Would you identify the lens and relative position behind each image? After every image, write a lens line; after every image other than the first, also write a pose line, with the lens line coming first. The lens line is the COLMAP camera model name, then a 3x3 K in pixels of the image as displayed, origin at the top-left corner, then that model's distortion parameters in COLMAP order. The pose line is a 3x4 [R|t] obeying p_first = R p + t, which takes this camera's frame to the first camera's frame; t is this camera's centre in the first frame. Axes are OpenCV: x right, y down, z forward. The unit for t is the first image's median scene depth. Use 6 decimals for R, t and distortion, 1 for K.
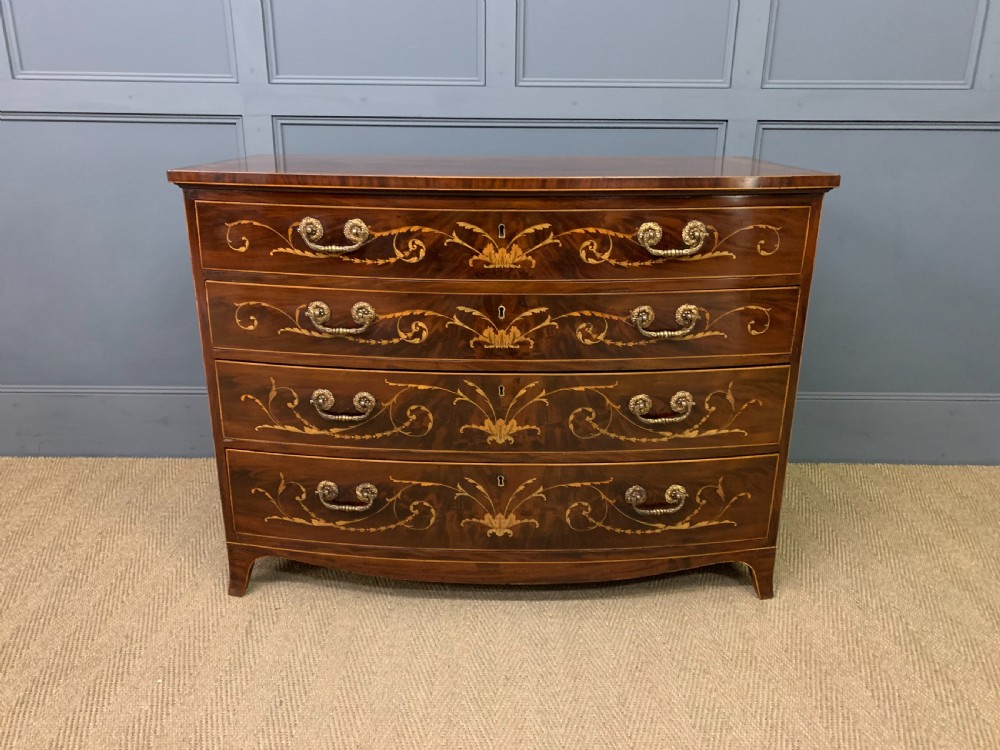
lens RADIAL K [[762.8, 0, 495.9], [0, 762.8, 371.4], [0, 0, 1]] dist [0.092529, -0.100003]
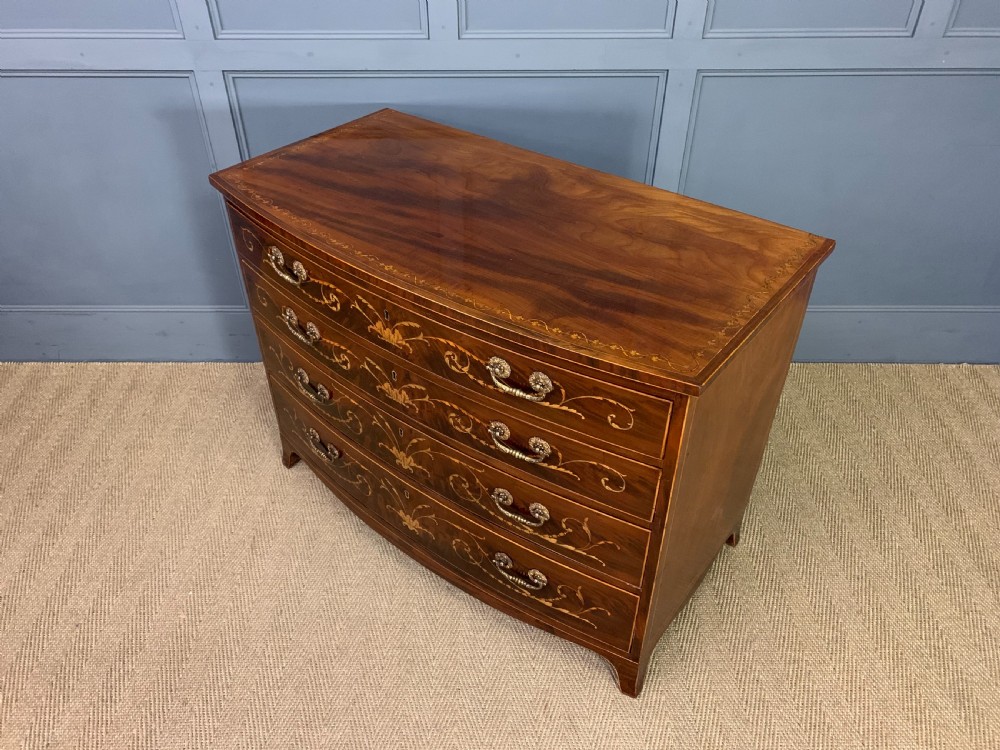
lens RADIAL K [[779.9, 0, 502.7], [0, 779.9, 362.3], [0, 0, 1]] dist [0.085079, -0.000159]
pose [[0.789926, 0.369317, -0.489511, 0.637560], [-0.185533, 0.904817, 0.383254, -0.525585], [0.584460, -0.211922, 0.783260, 0.207785]]
